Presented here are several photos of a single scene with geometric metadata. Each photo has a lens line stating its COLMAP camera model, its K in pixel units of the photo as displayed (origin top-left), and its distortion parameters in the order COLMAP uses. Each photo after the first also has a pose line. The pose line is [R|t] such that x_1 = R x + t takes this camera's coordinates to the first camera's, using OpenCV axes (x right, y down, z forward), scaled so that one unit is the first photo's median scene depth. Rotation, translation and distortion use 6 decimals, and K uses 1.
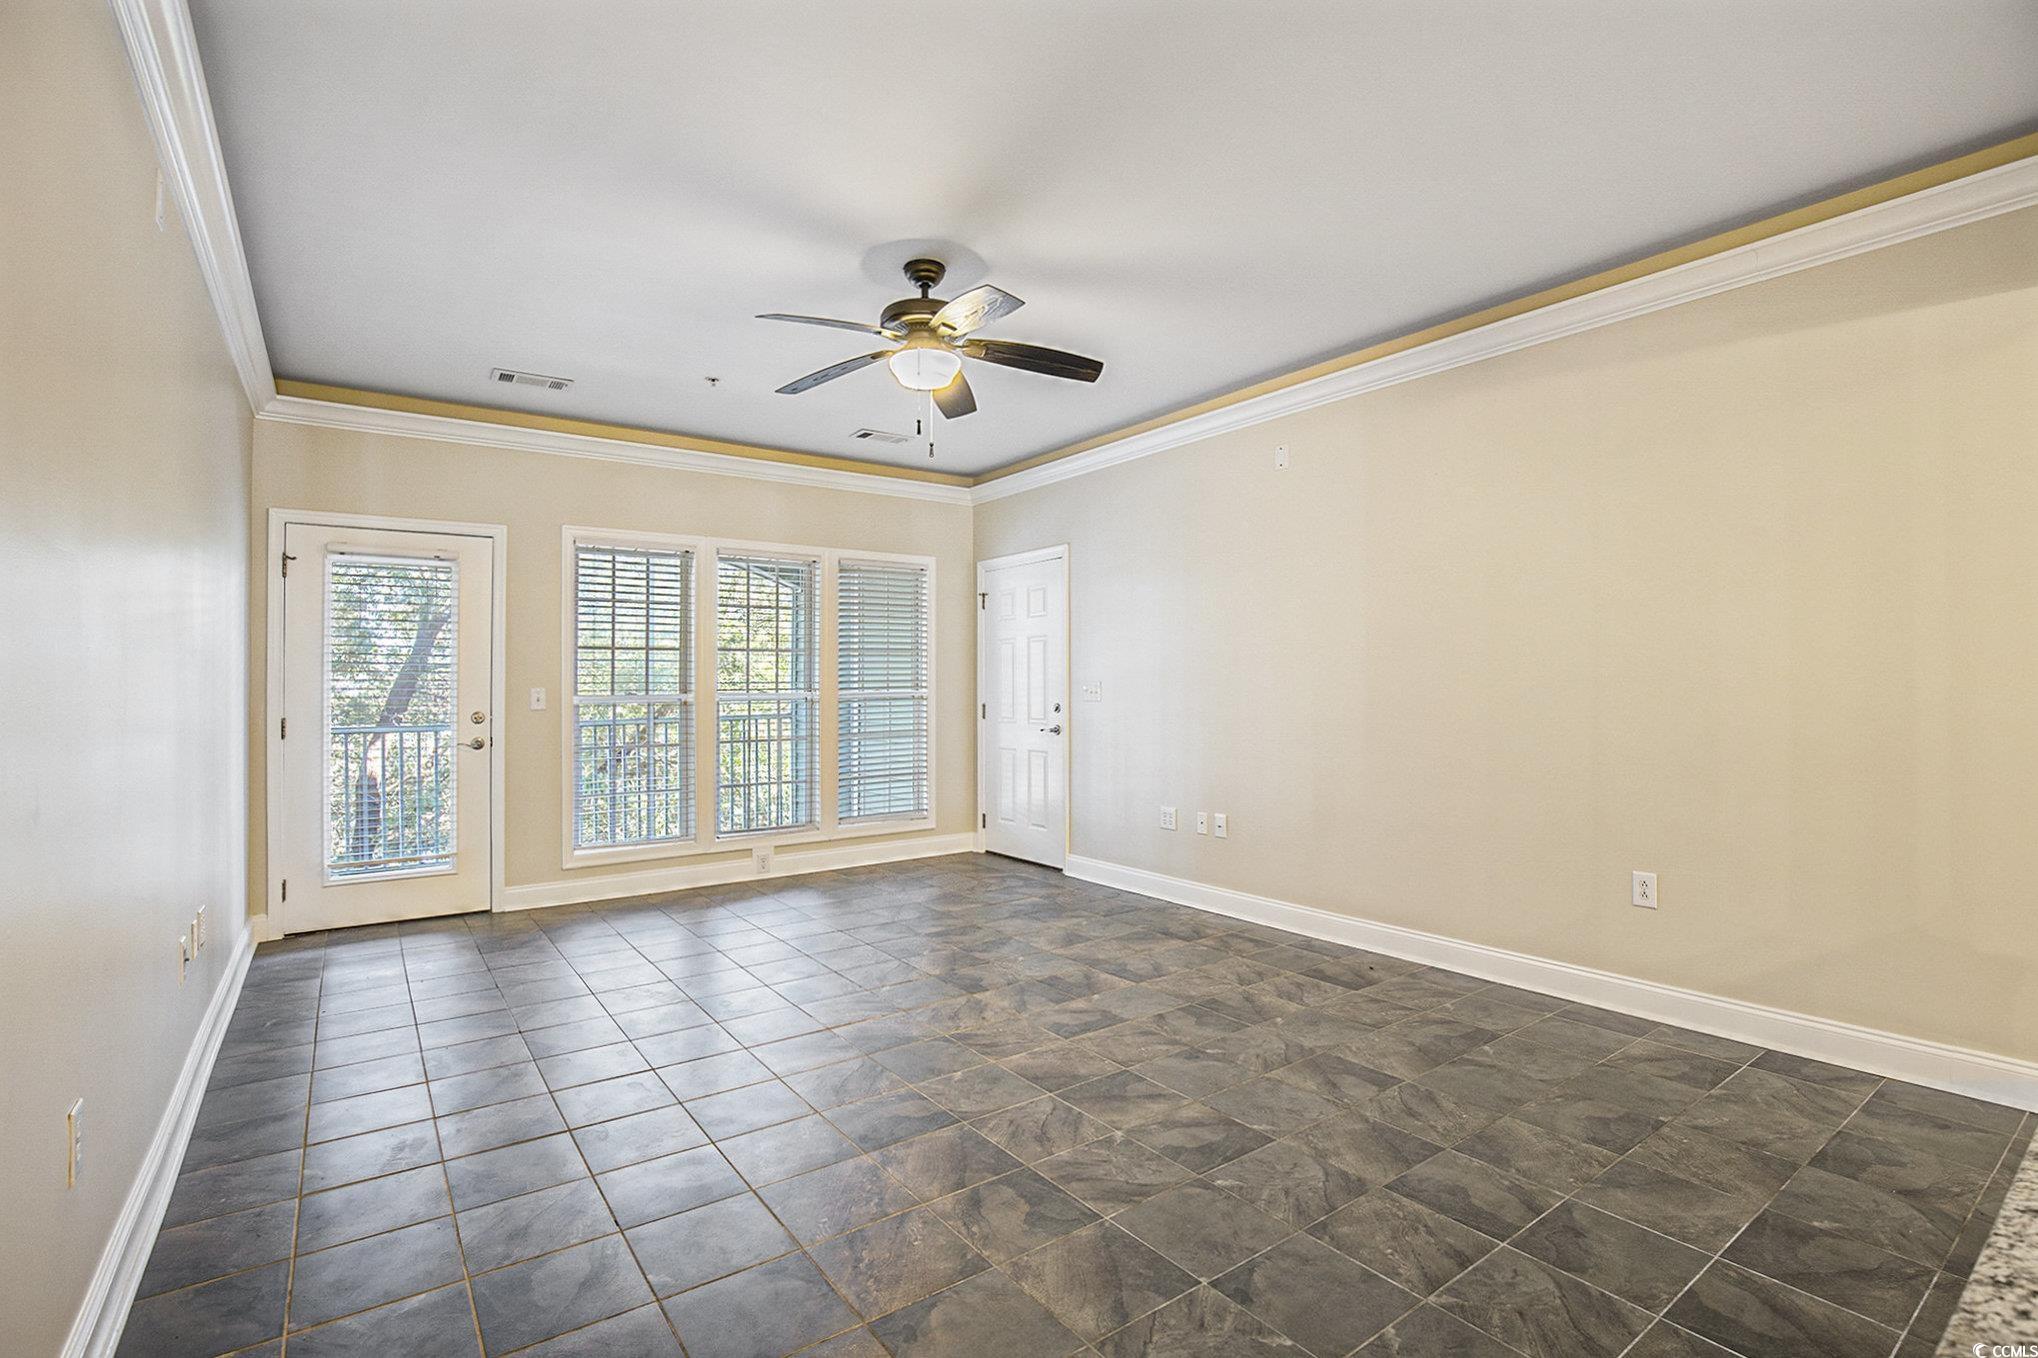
lens RADIAL K [[944.8, 0, 1036.8], [0, 944.8, 664.6], [0, 0, 1]] dist [-0.035416, 0.006406]
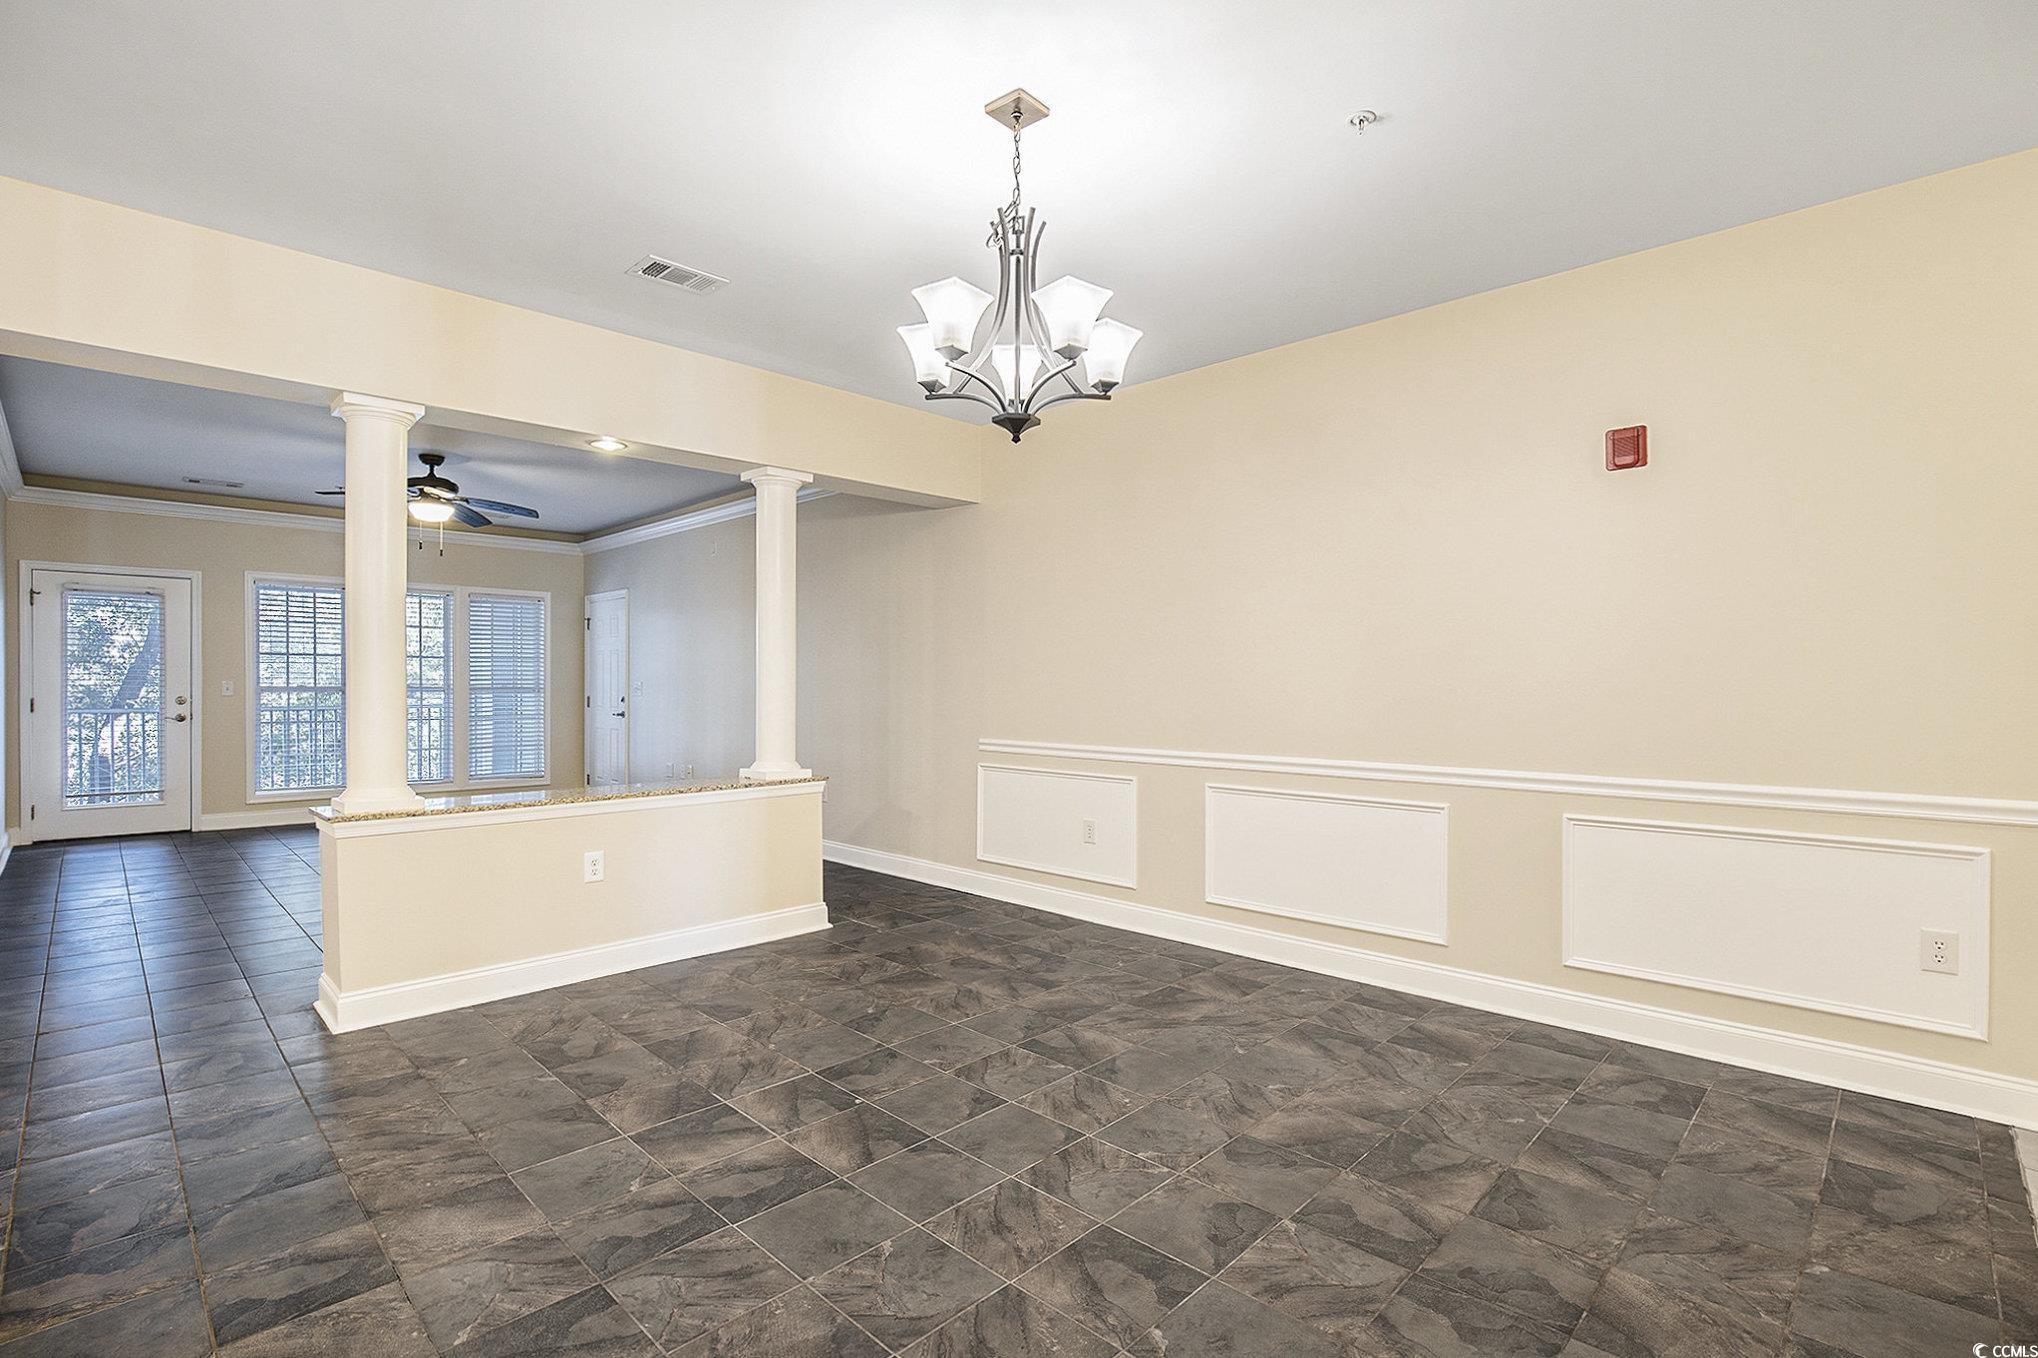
lens RADIAL K [[944.8, 0, 1042.5], [0, 944.8, 696.1], [0, 0, 1]] dist [-0.035416, 0.006406]
pose [[0.984786, 0.012501, 0.173320, 0.581107], [-0.017722, 0.999433, 0.028612, -0.018840], [-0.172865, -0.031248, 0.984450, -0.791533]]
